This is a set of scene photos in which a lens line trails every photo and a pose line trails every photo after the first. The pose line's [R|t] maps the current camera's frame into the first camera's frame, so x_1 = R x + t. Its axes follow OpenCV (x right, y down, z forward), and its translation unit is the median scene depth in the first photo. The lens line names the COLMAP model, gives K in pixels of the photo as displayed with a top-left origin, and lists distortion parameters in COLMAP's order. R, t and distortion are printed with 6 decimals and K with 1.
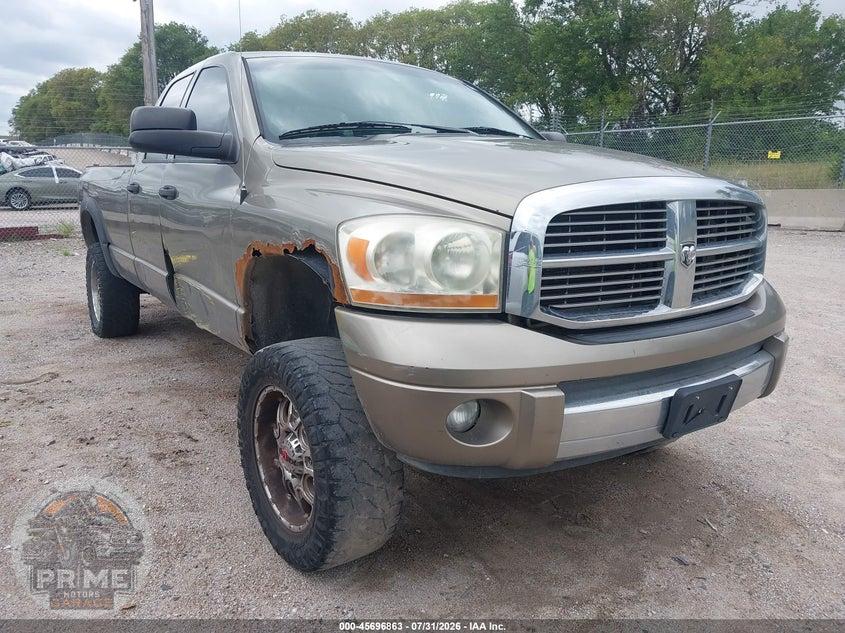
lens RADIAL K [[671.9, 0, 410.4], [0, 671.9, 323.2], [0, 0, 1]] dist [0.001300, -0.011103]
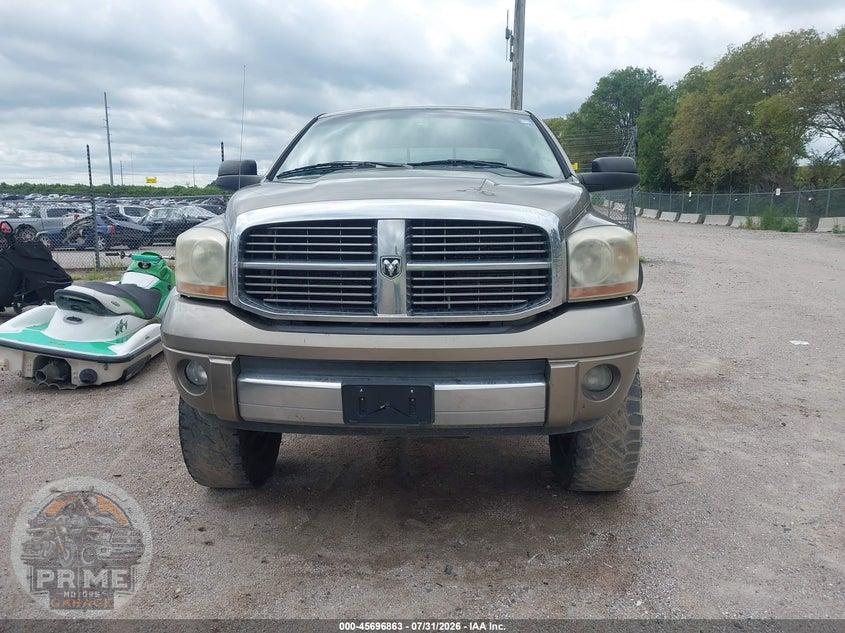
lens RADIAL K [[671.9, 0, 410.4], [0, 671.9, 323.2], [0, 0, 1]] dist [0.001300, -0.011103]
pose [[0.790185, 0.090038, -0.606218, 1.074777], [-0.122907, 0.992335, -0.012819, 0.000984], [0.600418, 0.084638, 0.795195, 0.131916]]
